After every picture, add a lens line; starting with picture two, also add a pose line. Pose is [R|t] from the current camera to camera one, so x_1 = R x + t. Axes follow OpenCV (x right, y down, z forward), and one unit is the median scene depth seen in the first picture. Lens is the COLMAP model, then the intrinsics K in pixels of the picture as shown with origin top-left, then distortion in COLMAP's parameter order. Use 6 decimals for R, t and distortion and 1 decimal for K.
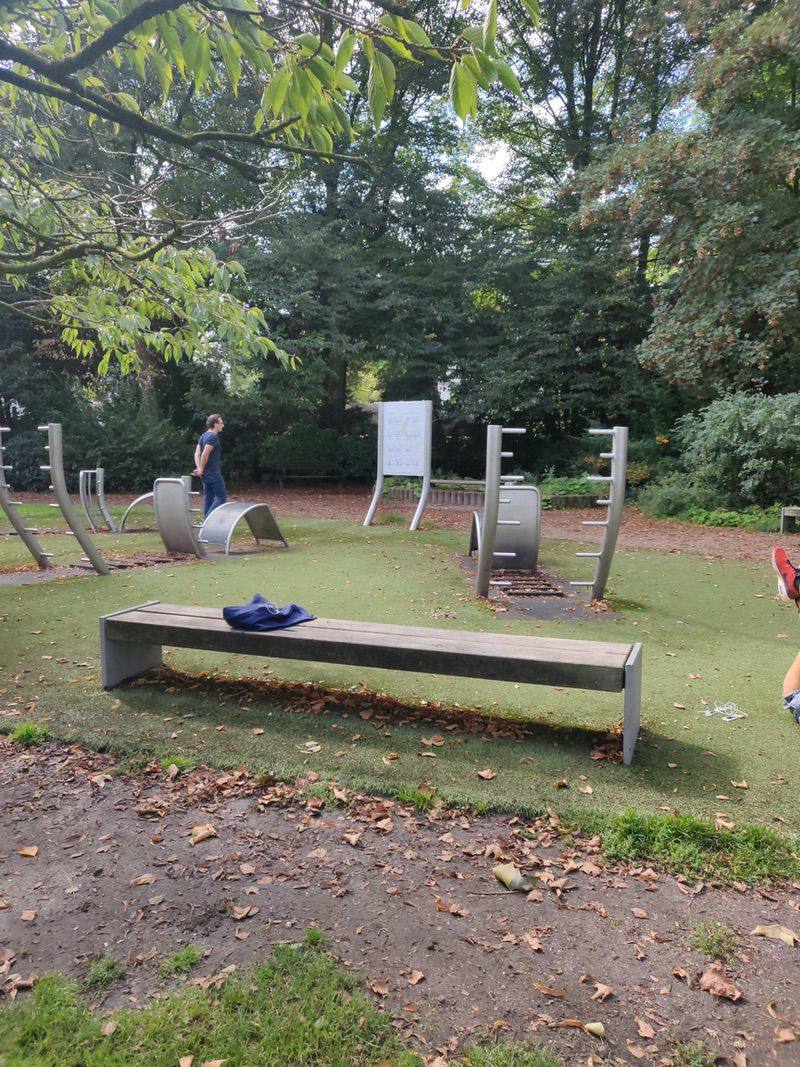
lens RADIAL K [[831.9, 0, 393.0], [0, 831.9, 533.0], [0, 0, 1]] dist [-0.007733, 0.078144]
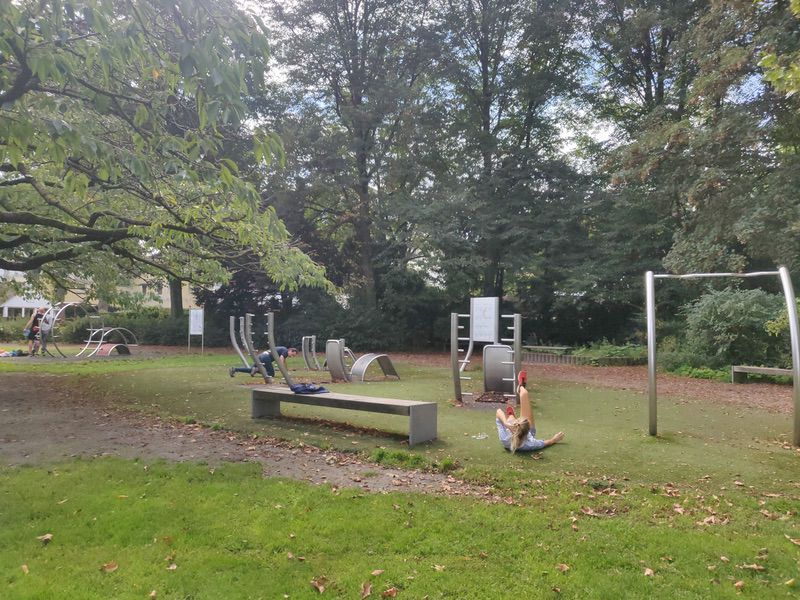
lens RADIAL K [[623.7, 0, 399.6], [0, 623.7, 294.5], [0, 0, 1]] dist [-0.007733, 0.078144]
pose [[0.956406, -0.012052, -0.291793, 0.206766], [-0.032777, 0.988405, -0.148258, 0.026824], [0.290197, 0.151359, 0.944921, -0.233069]]
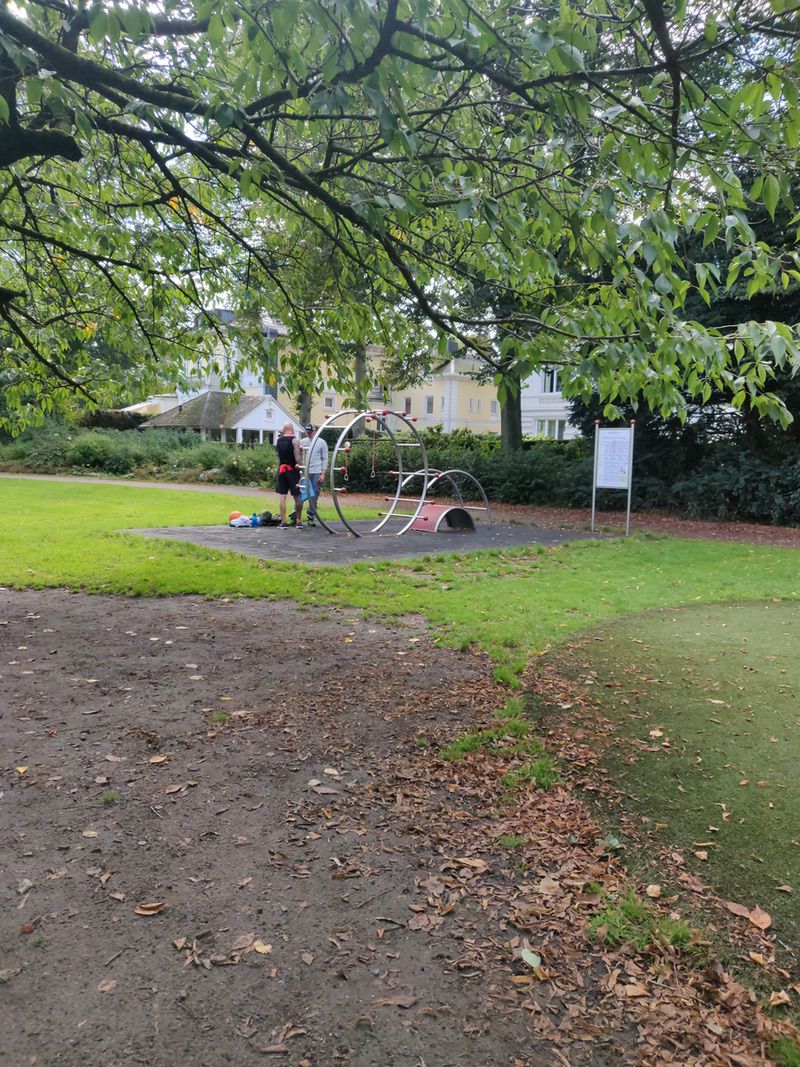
lens RADIAL K [[831.9, 0, 400.4], [0, 831.9, 532.6], [0, 0, 1]] dist [-0.007733, 0.078144]
pose [[0.786216, 0.072367, -0.613700, -0.437216], [-0.084413, 0.996387, 0.009352, -0.036999], [0.612159, 0.044452, 0.789484, 0.324175]]
